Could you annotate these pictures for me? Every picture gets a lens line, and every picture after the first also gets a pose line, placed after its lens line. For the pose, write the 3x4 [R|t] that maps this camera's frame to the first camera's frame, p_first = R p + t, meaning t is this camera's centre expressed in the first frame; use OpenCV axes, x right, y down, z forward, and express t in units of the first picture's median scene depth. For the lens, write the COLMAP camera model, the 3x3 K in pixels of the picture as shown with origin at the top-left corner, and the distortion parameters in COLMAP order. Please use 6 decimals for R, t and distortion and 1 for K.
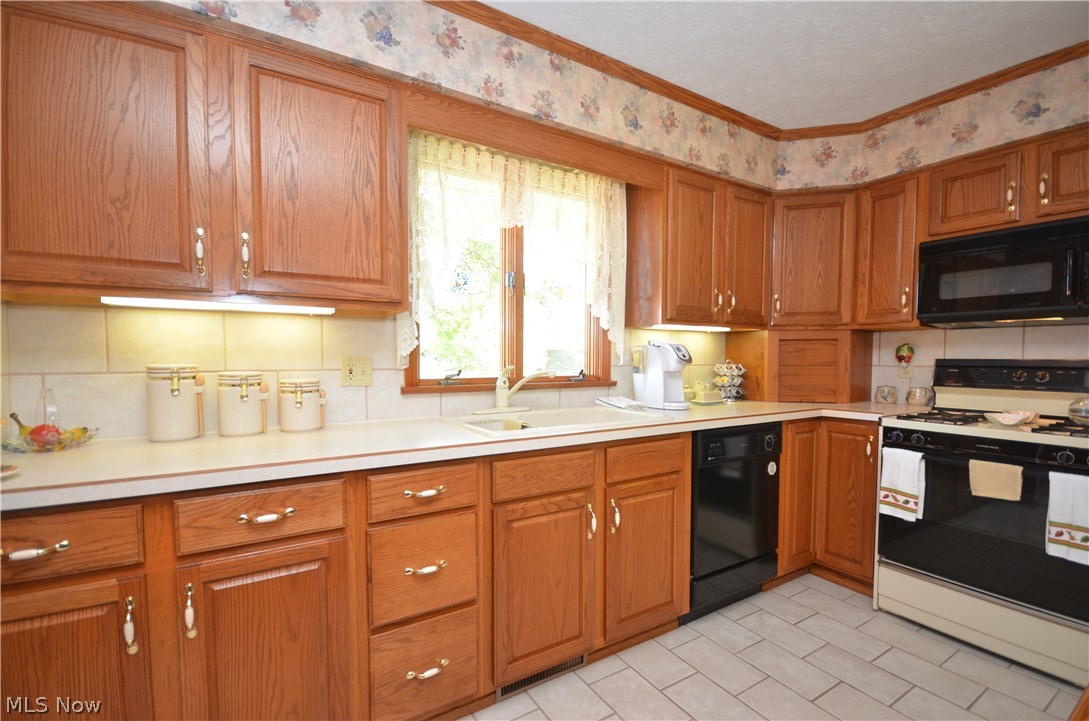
lens RADIAL K [[474.4, 0, 540.4], [0, 474.4, 367.7], [0, 0, 1]] dist [-0.002068, -0.005272]
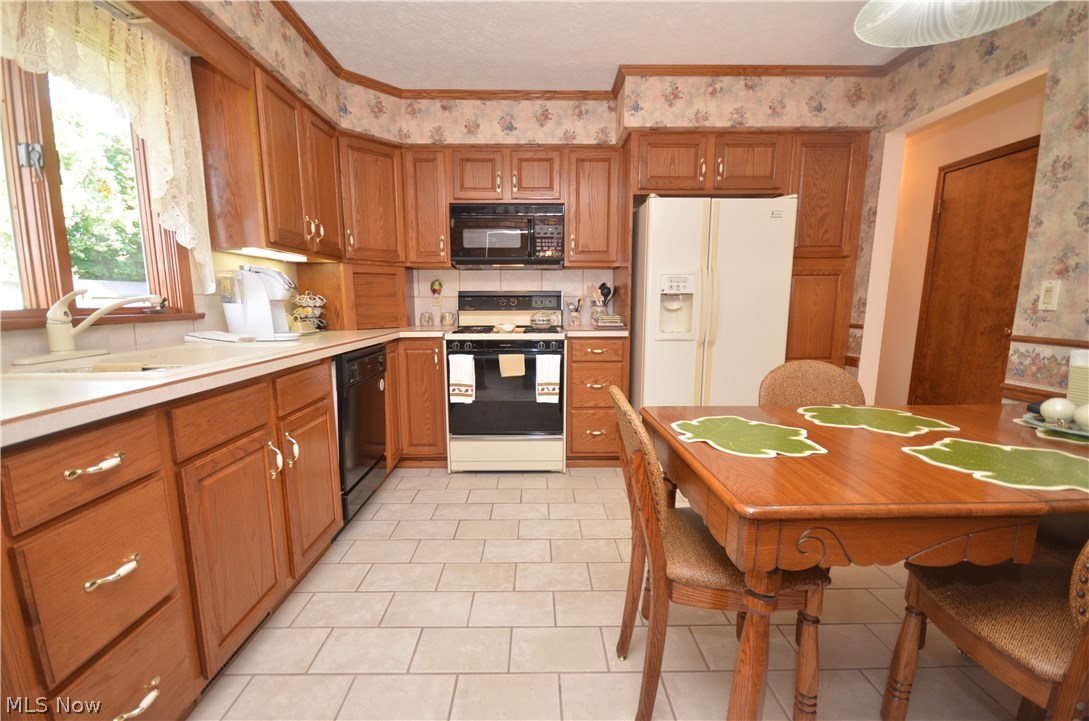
lens RADIAL K [[474.4, 0, 544.5], [0, 474.4, 364.4], [0, 0, 1]] dist [-0.002068, -0.005272]
pose [[0.503459, -0.118148, 0.855903, -0.273717], [0.023361, 0.992106, 0.123208, 0.031412], [-0.863703, -0.042036, 0.502244, 0.075443]]
